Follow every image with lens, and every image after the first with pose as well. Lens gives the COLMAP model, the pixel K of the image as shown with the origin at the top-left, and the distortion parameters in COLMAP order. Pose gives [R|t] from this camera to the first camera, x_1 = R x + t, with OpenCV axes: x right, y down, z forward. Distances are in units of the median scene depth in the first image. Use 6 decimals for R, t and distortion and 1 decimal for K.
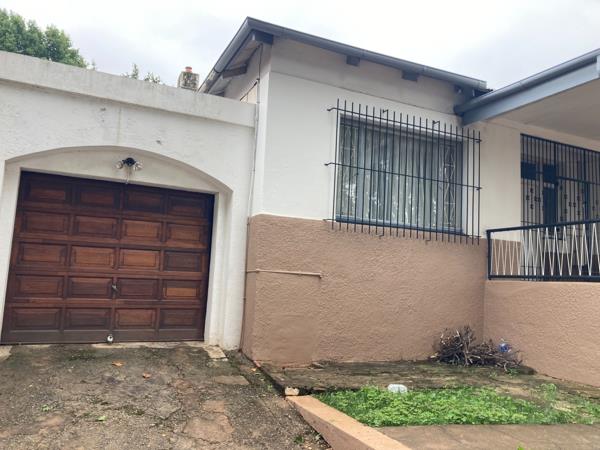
lens RADIAL K [[496.6, 0, 300.0], [0, 496.6, 225.0], [0, 0, 1]] dist [0.036588, -0.010567]
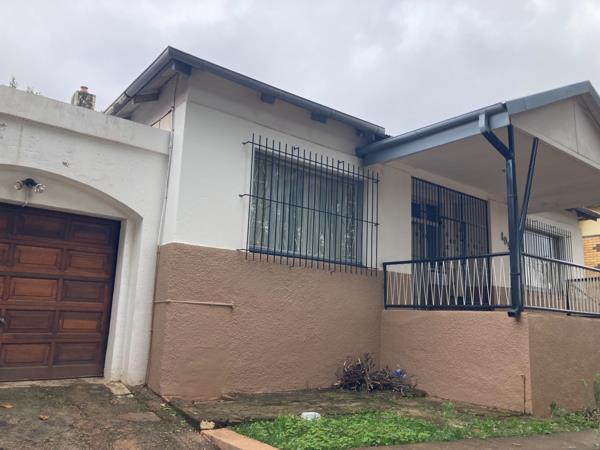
lens RADIAL K [[496.6, 0, 300.0], [0, 496.6, 225.0], [0, 0, 1]] dist [0.036588, -0.010567]
pose [[0.973426, 0.034585, 0.226375, -0.058084], [-0.020464, 0.997712, -0.064433, 0.001099], [-0.228086, 0.058088, 0.971907, -0.014038]]
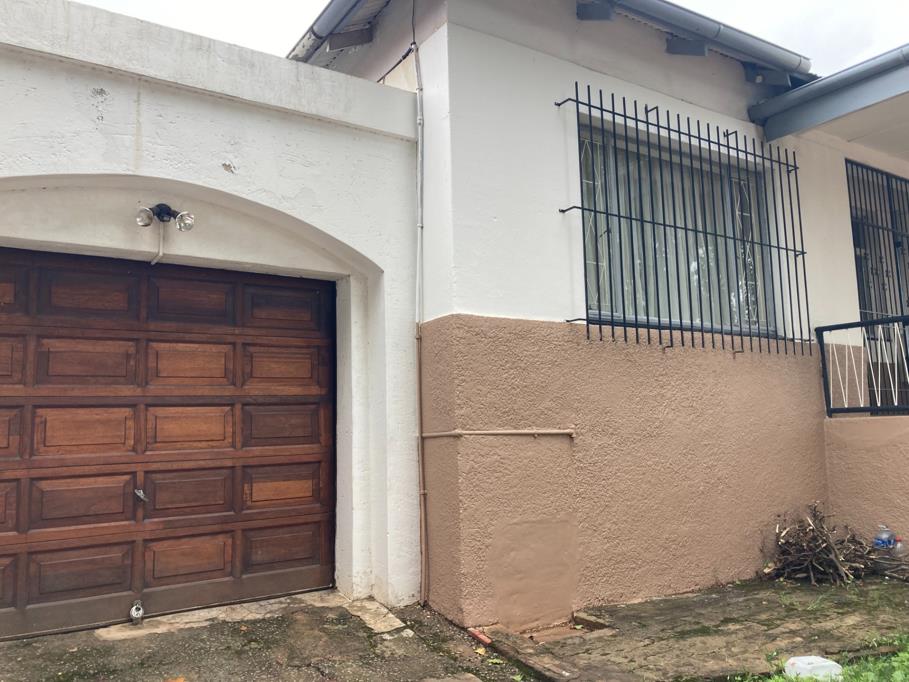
lens RADIAL K [[745.3, 0, 452.7], [0, 745.3, 335.4], [0, 0, 1]] dist [0.021062, 0.004546]
pose [[0.986394, -0.052228, 0.155884, -0.186498], [0.054179, 0.998497, -0.008289, 0.003645], [-0.155216, 0.016622, 0.987741, 0.282833]]
